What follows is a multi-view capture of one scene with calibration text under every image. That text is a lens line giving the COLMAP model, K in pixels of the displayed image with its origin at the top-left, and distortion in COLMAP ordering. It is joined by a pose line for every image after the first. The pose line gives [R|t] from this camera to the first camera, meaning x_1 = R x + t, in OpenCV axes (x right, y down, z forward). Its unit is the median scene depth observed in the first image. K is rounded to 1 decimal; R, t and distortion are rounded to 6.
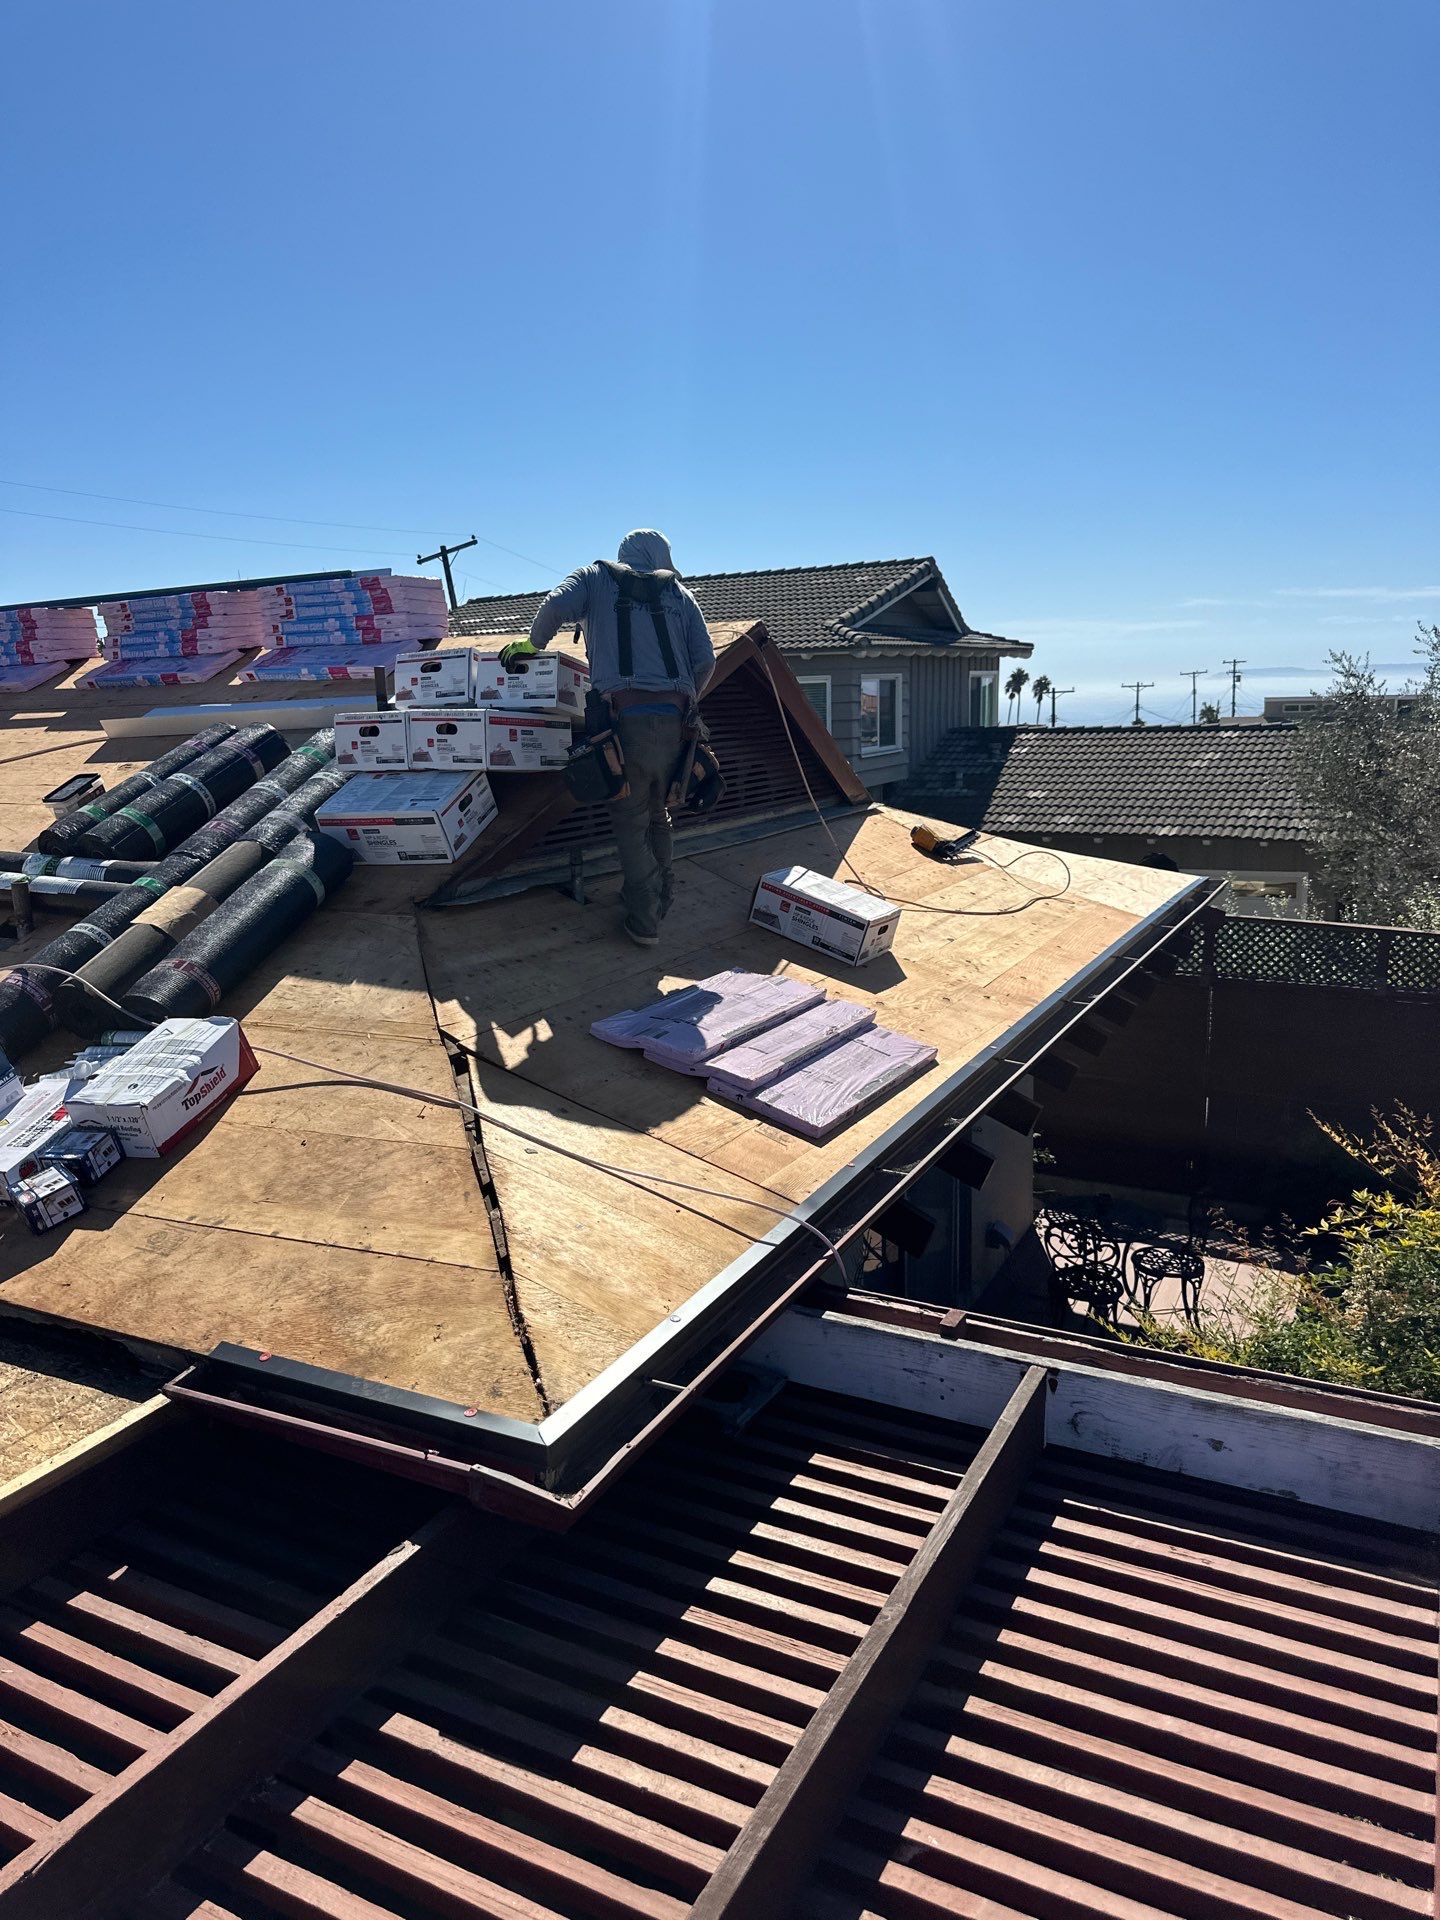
lens RADIAL K [[1355.7, 0, 744.5], [0, 1355.7, 979.7], [0, 0, 1]] dist [0.198320, -0.437053]
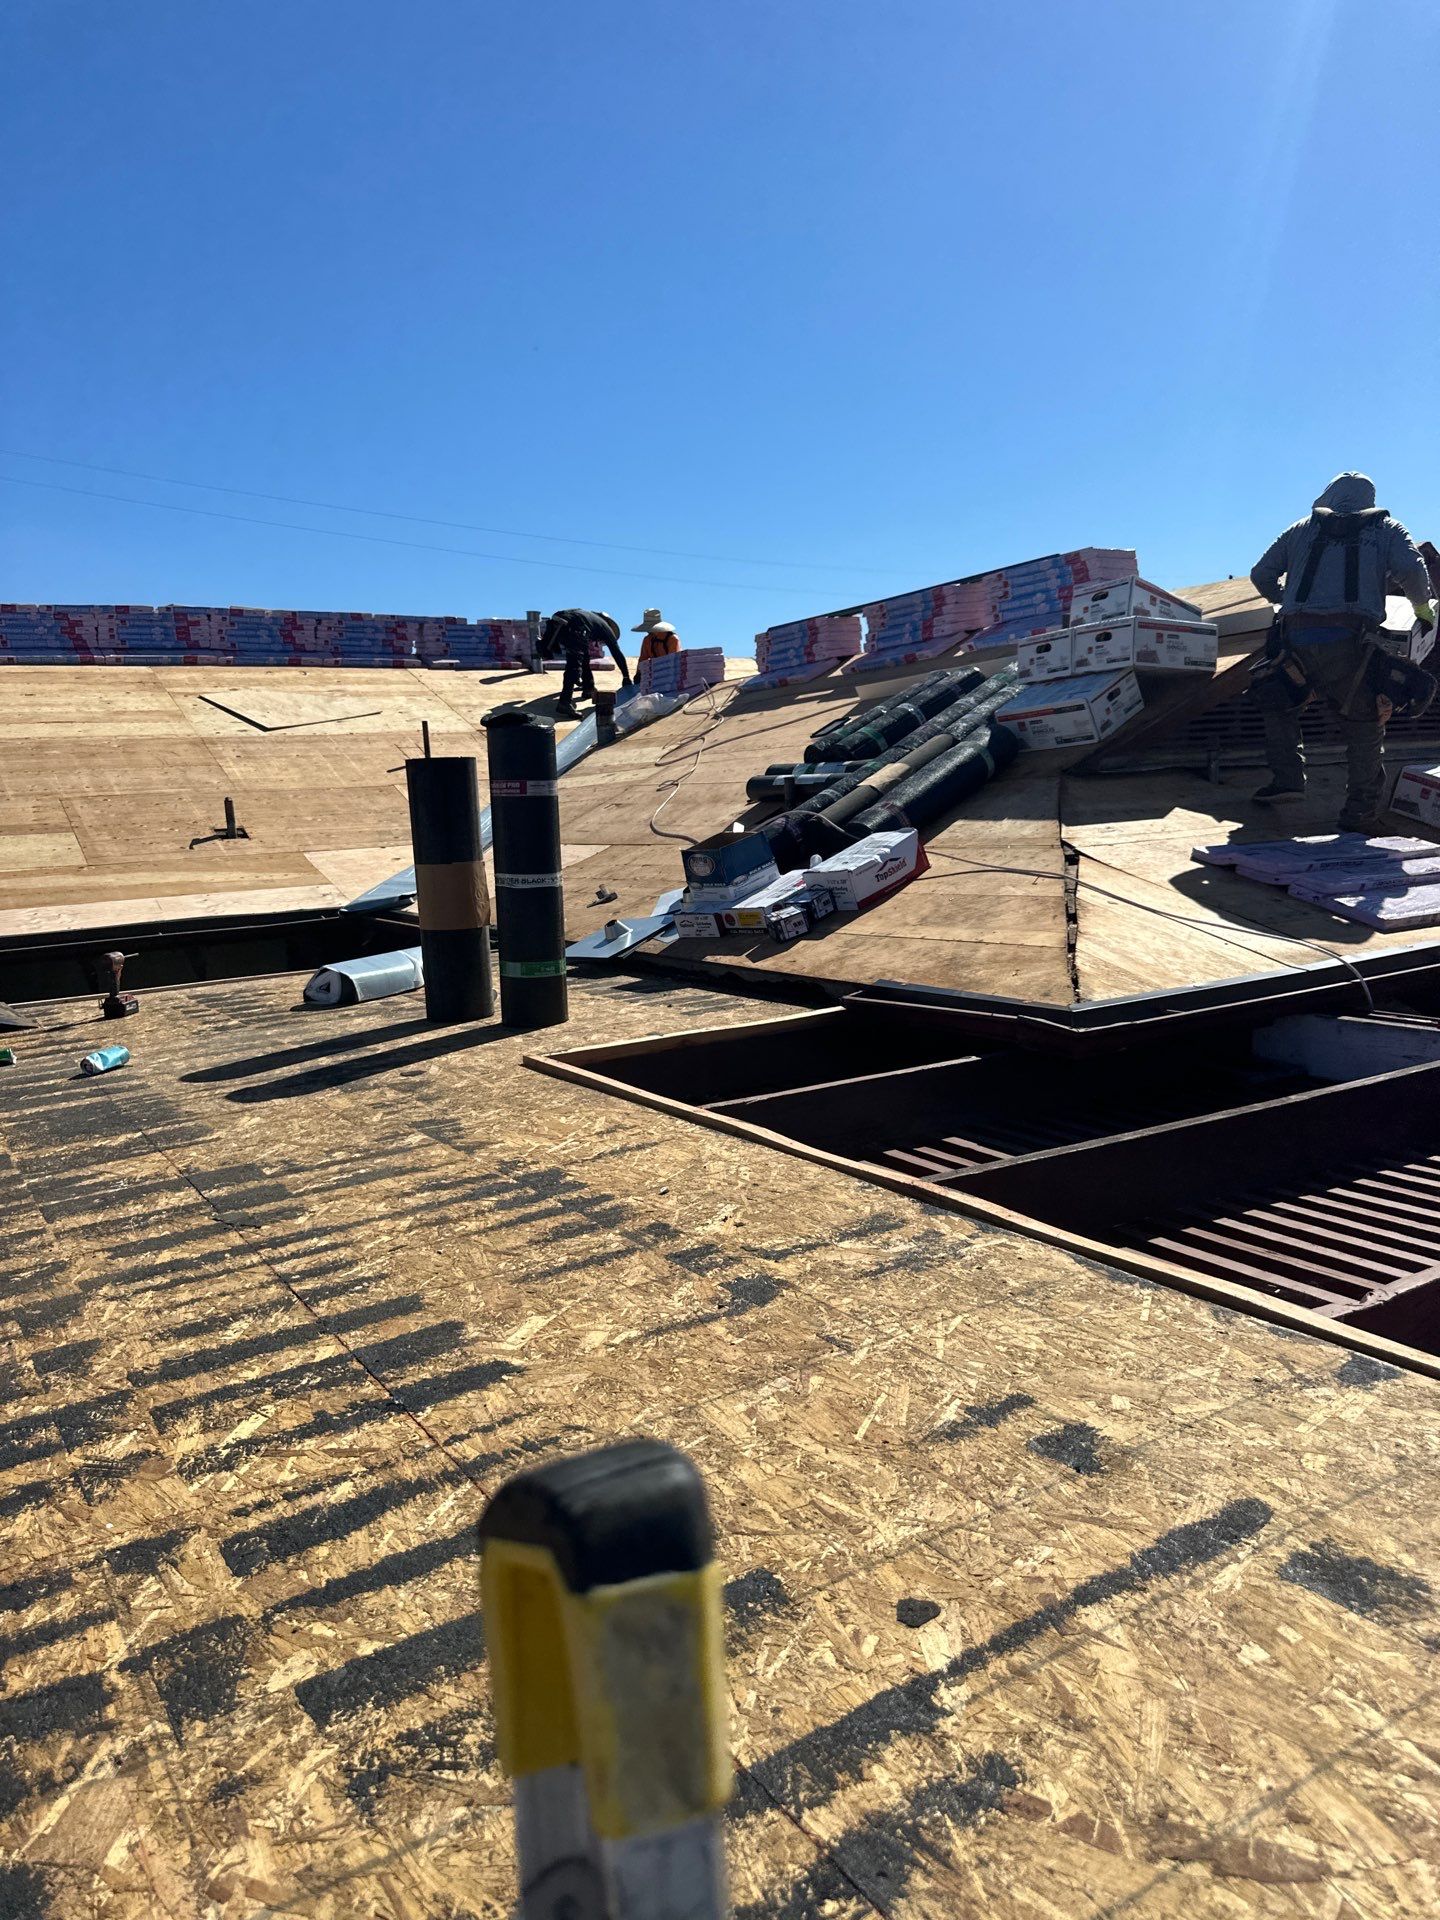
lens RADIAL K [[1355.7, 0, 744.5], [0, 1355.7, 979.7], [0, 0, 1]] dist [0.198320, -0.437053]
pose [[0.866110, 0.046240, -0.497710, 0.154050], [-0.066970, 0.997469, -0.023870, 0.202224], [0.495347, 0.054006, 0.867015, -0.238173]]
